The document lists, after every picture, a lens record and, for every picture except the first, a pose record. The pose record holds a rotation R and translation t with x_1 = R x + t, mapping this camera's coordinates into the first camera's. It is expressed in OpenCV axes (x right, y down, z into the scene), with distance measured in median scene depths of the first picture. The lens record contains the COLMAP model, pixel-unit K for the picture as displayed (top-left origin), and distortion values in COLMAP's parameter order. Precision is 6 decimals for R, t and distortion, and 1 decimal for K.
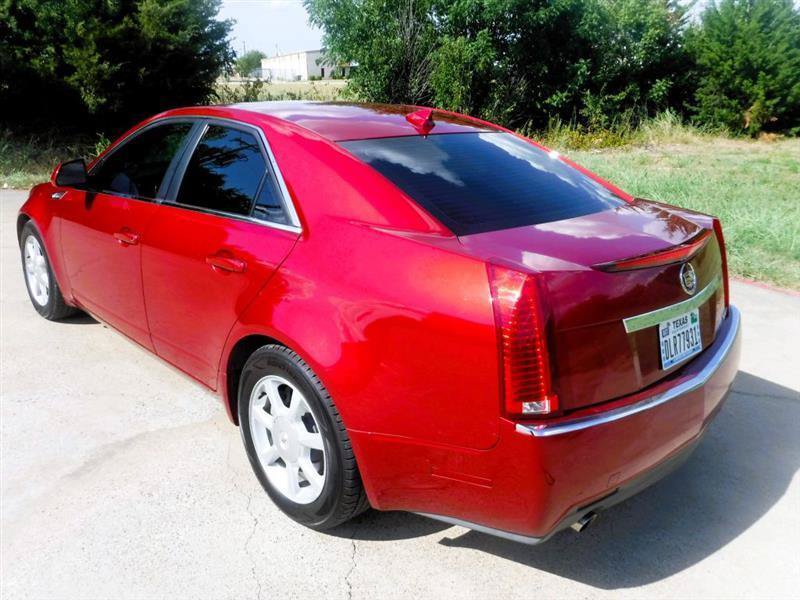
lens RADIAL K [[659.9, 0, 407.6], [0, 659.9, 305.2], [0, 0, 1]] dist [-0.078144, 0.023719]
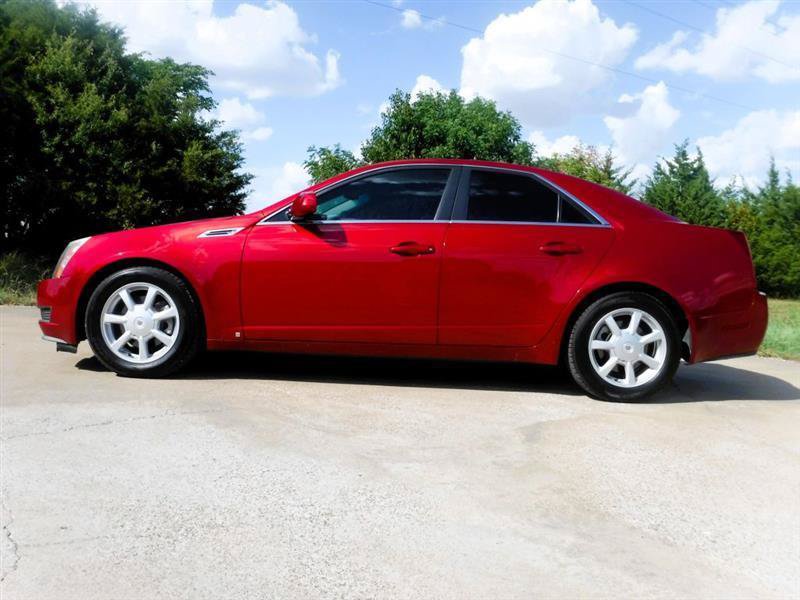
lens RADIAL K [[660.8, 0, 400.0], [0, 660.8, 300.0], [0, 0, 1]] dist [-0.068586, 0.008744]
pose [[0.992636, 0.020754, 0.119346, -0.185530], [0.012296, 0.962864, -0.269708, 0.069413], [-0.120511, 0.269189, 0.955518, -0.015776]]
